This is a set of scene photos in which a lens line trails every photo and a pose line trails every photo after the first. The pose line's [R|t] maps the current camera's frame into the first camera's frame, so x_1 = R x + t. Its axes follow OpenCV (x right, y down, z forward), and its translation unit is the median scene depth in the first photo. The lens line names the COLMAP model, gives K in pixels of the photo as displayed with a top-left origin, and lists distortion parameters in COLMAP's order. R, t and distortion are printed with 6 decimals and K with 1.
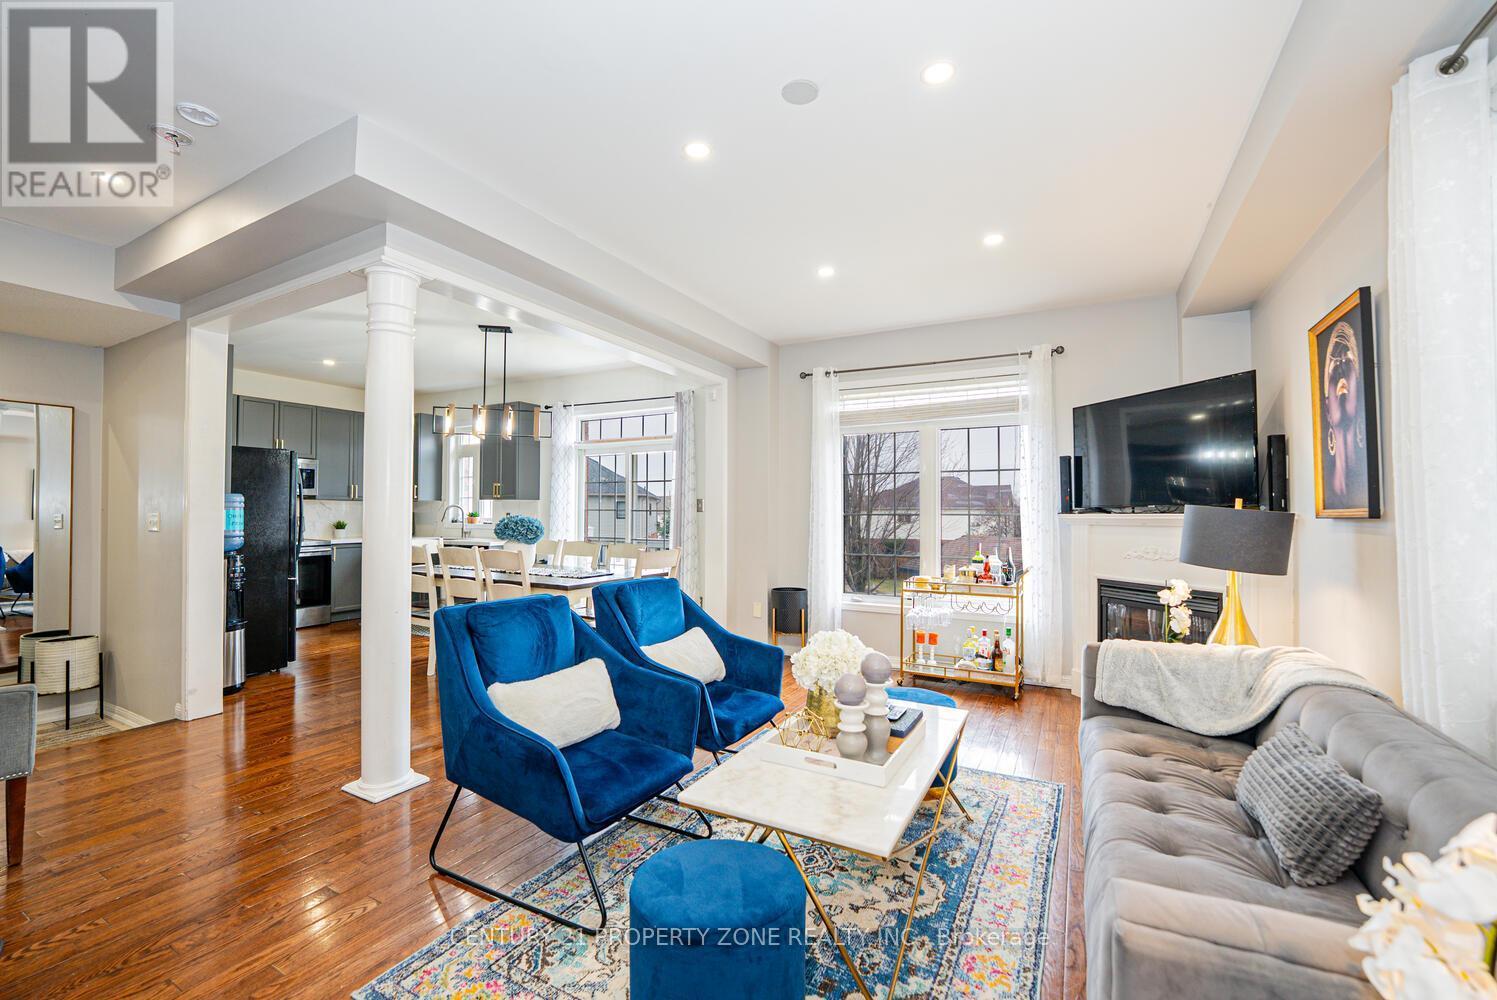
lens RADIAL K [[617.5, 0, 745.7], [0, 617.5, 501.0], [0, 0, 1]] dist [-0.024655, 0.002394]
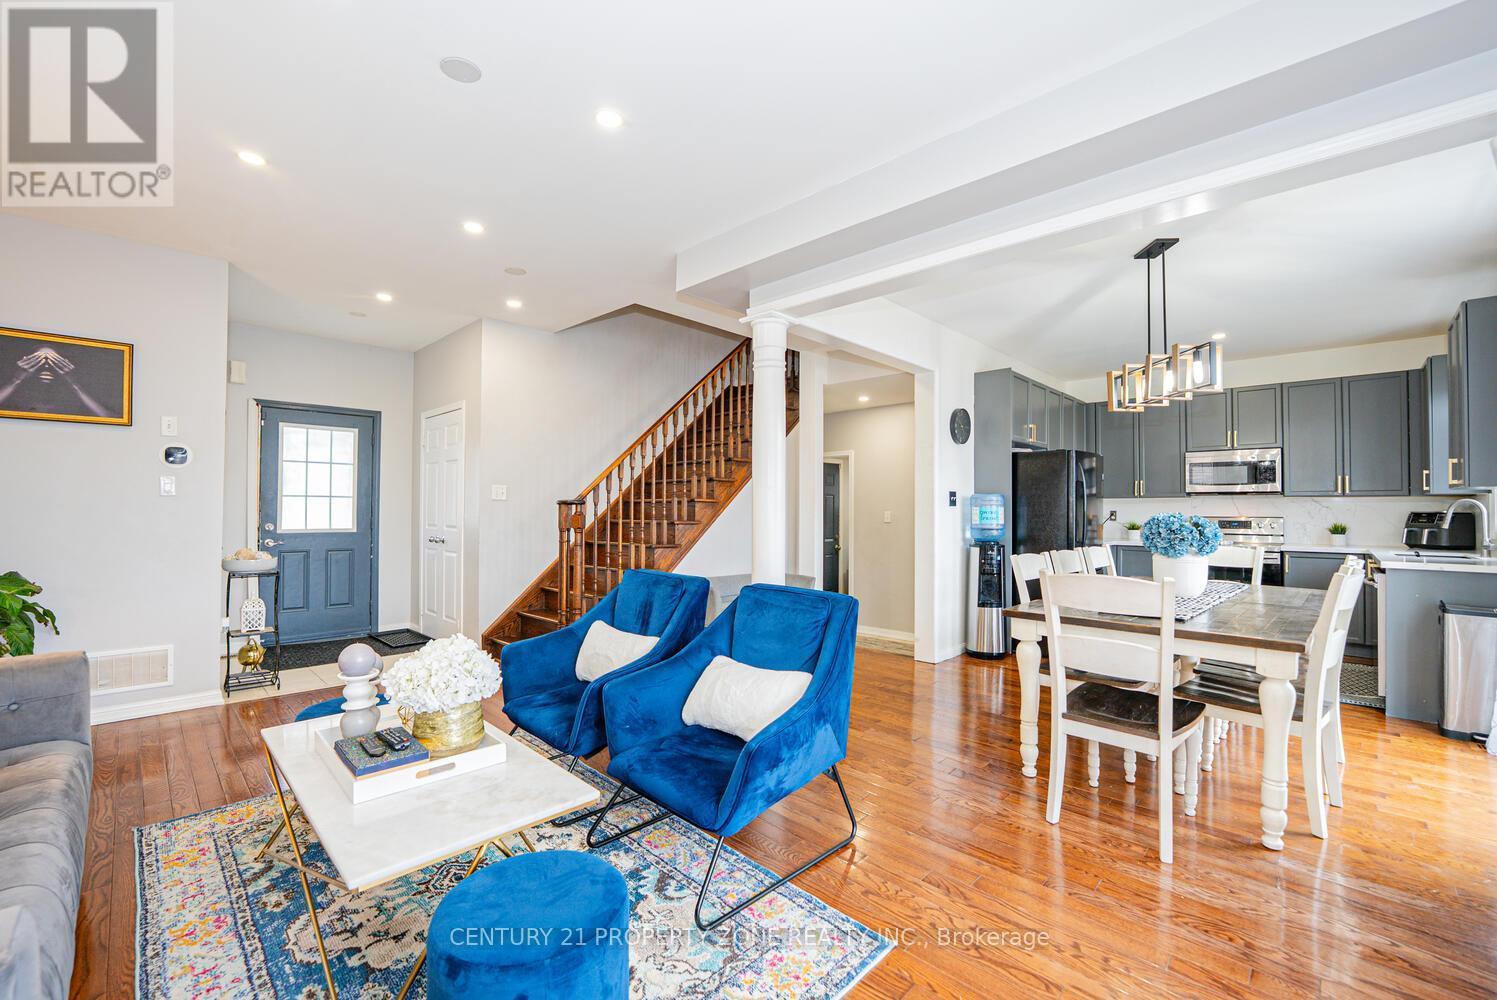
lens RADIAL K [[617.5, 0, 749.3], [0, 617.5, 498.6], [0, 0, 1]] dist [-0.024655, 0.002394]
pose [[-0.269988, -0.022388, -0.962603, 0.760525], [0.010100, 0.999609, -0.026082, 0.039278], [0.962811, -0.016764, -0.269656, 1.449029]]
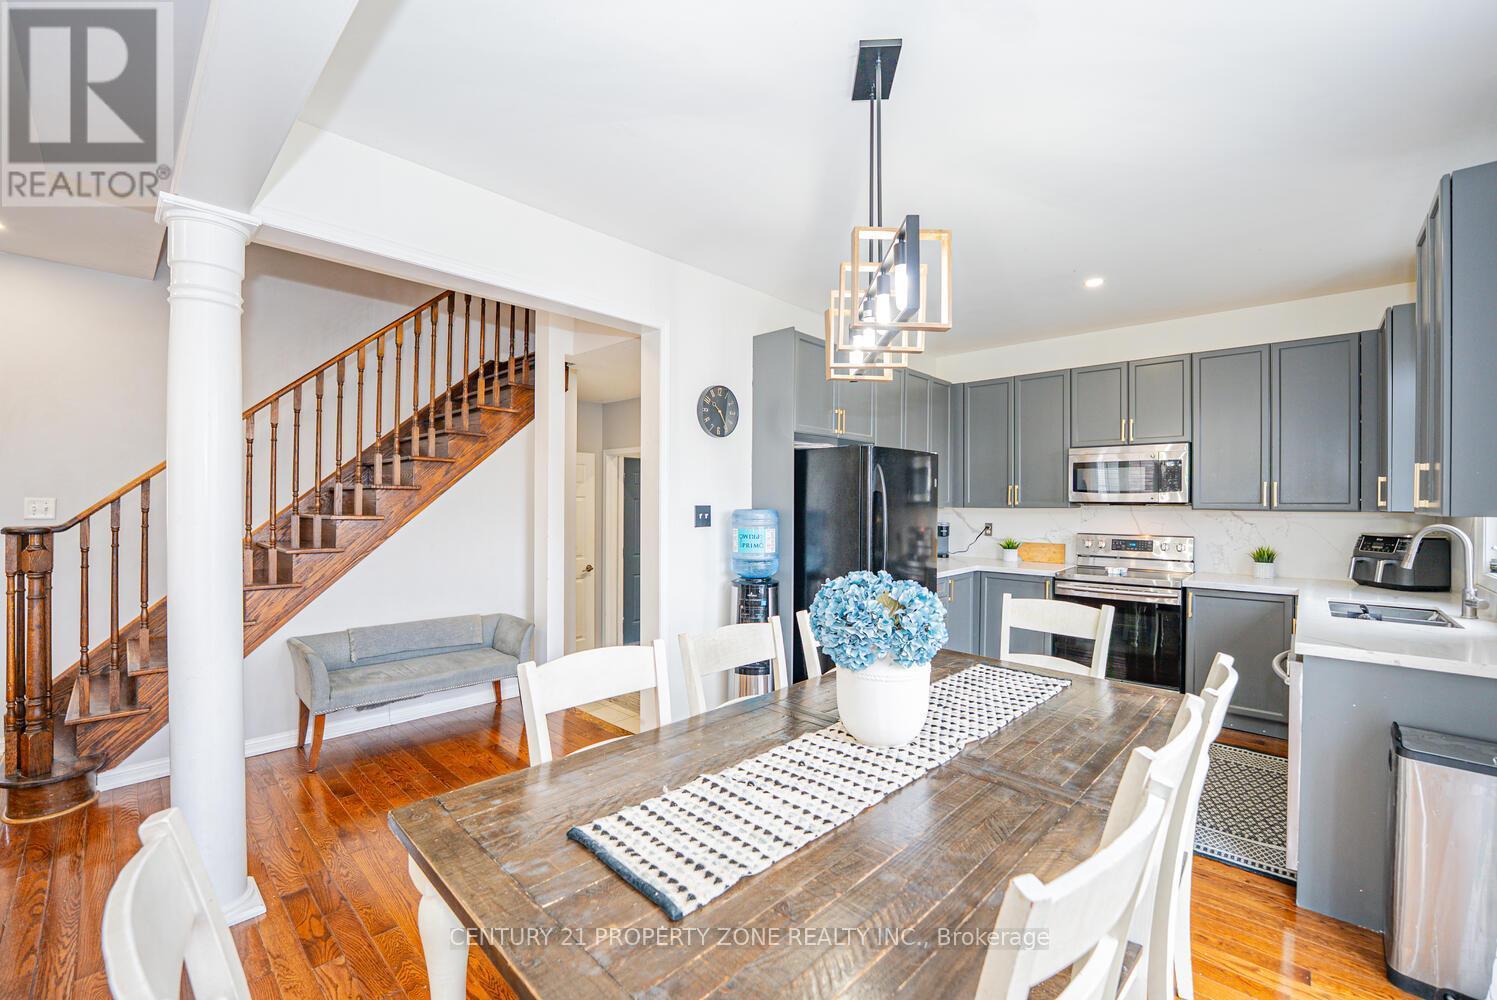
lens RADIAL K [[617.5, 0, 741.9], [0, 617.5, 501.5], [0, 0, 1]] dist [-0.024655, 0.002394]
pose [[-0.251306, -0.004865, -0.967896, -0.039784], [0.010350, 0.999917, -0.007713, -0.028677], [0.967852, -0.011956, -0.251235, 1.987674]]
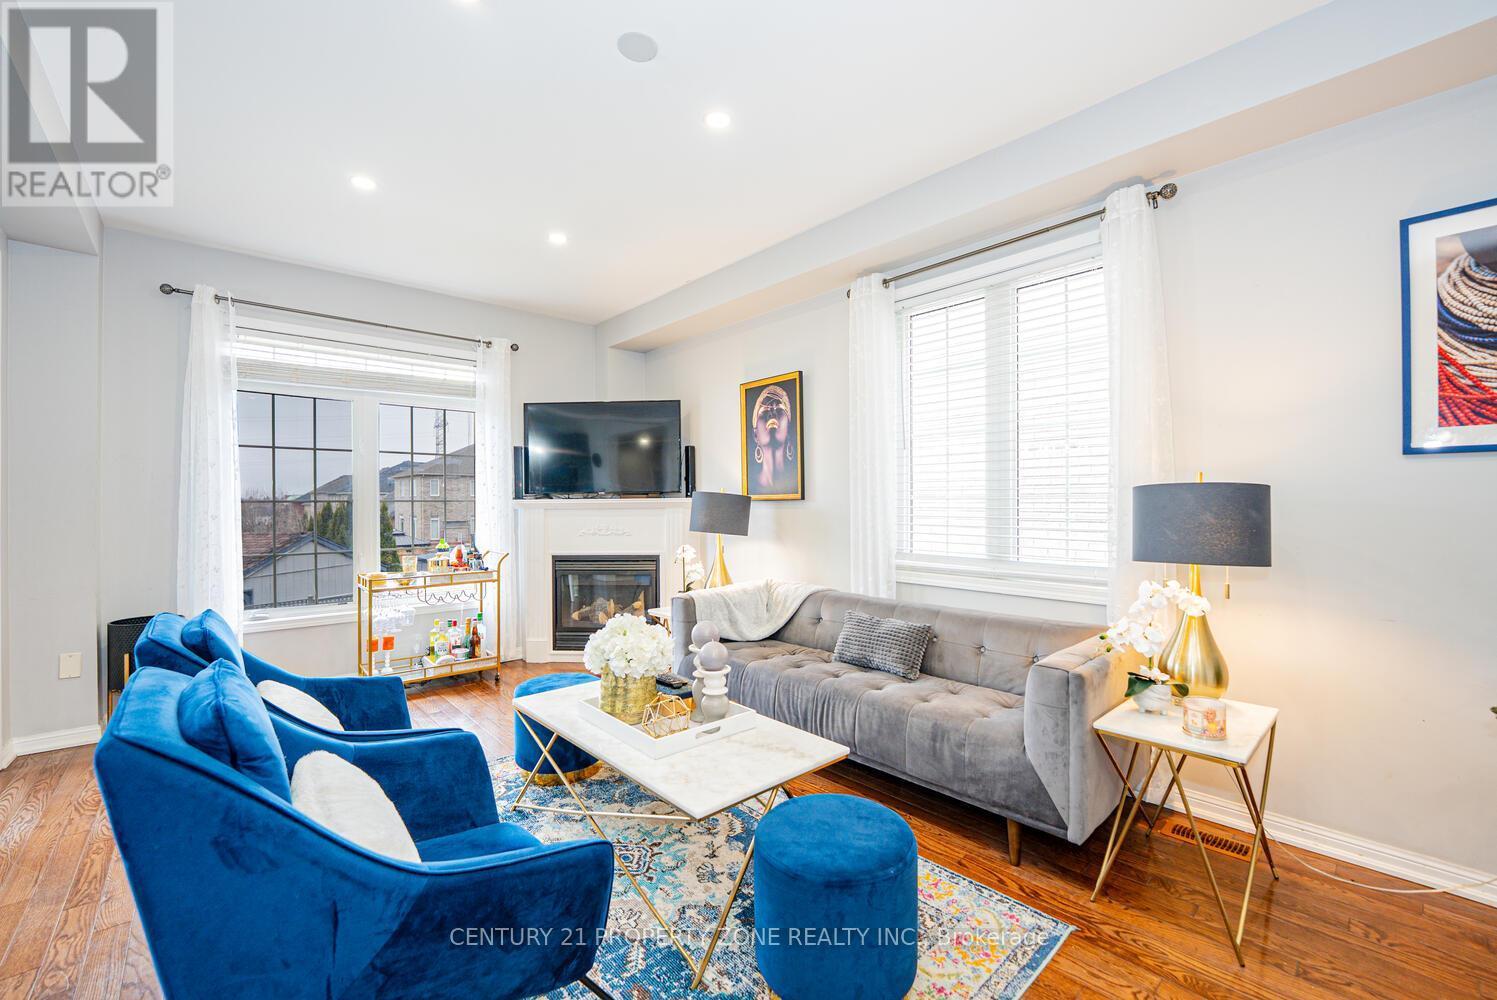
lens RADIAL K [[617.5, 0, 739.6], [0, 617.5, 497.2], [0, 0, 1]] dist [-0.024655, 0.002394]
pose [[0.346299, 0.002808, 0.938120, -0.632971], [-0.013505, 0.999907, 0.001992, 0.016414], [-0.938027, -0.013360, 0.346305, 0.441252]]
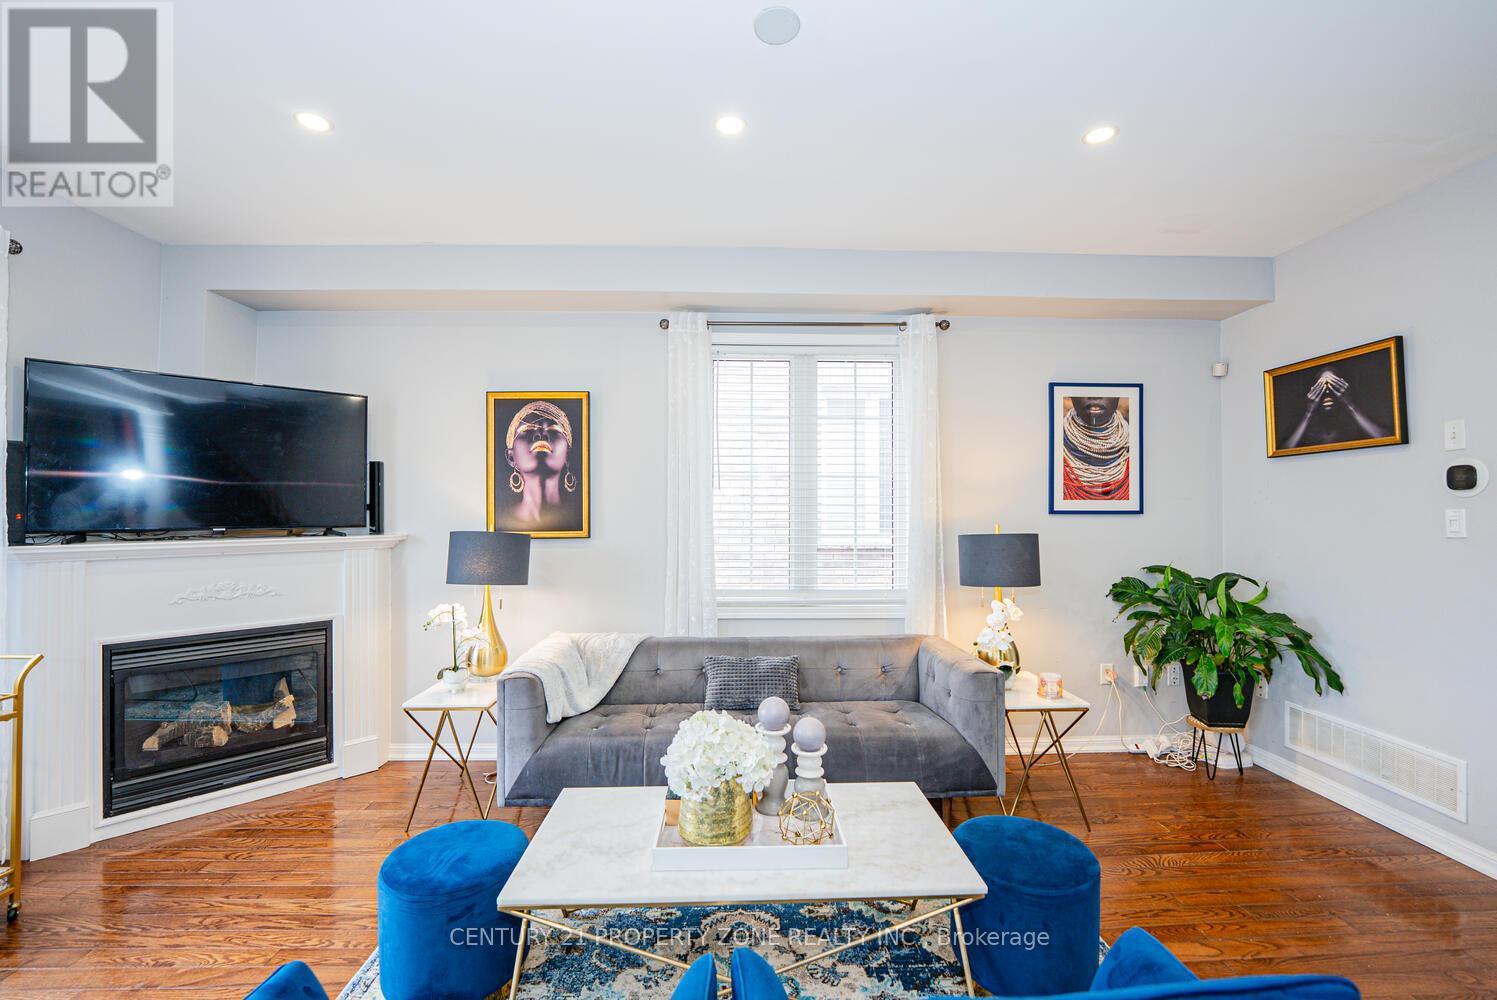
lens RADIAL K [[617.5, 0, 750.0], [0, 617.5, 499.2], [0, 0, 1]] dist [-0.024655, 0.002394]
pose [[-0.502036, 0.009986, 0.864789, -0.484948], [-0.019429, 0.999551, -0.022821, -0.036890], [-0.864629, -0.028259, -0.501616, 1.201240]]
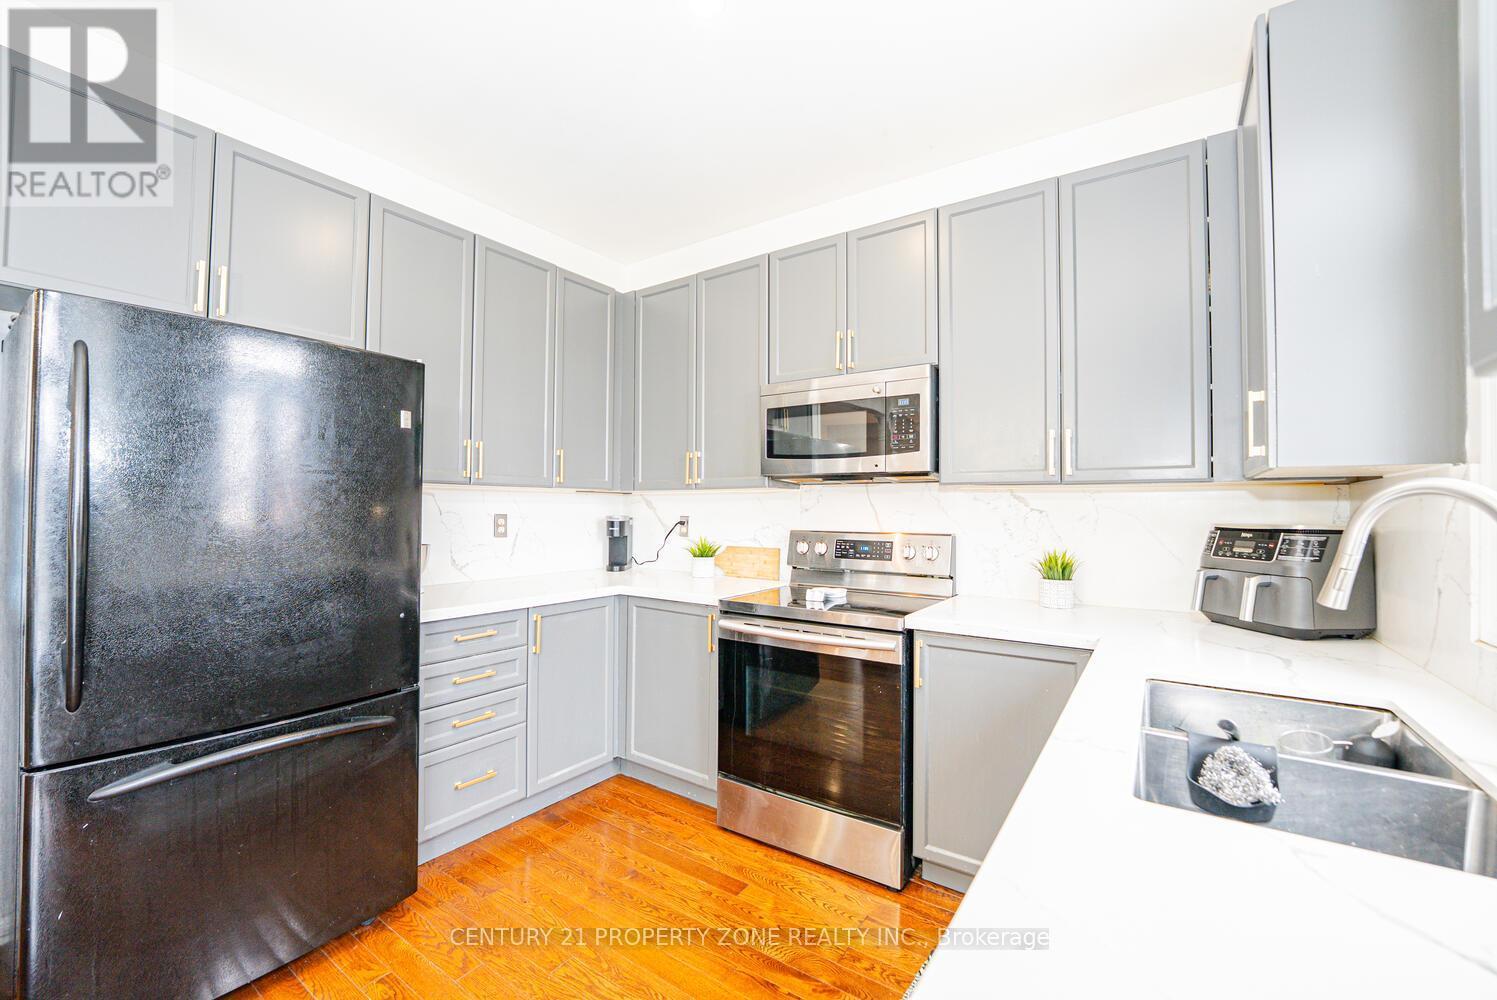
lens RADIAL K [[617.5, 0, 742.9], [0, 617.5, 496.5], [0, 0, 1]] dist [-0.024655, 0.002394]
pose [[-0.105763, -0.029364, -0.993958, -0.984948], [0.005107, 0.999535, -0.030072, 0.036815], [0.994378, -0.008257, -0.105564, 2.551132]]
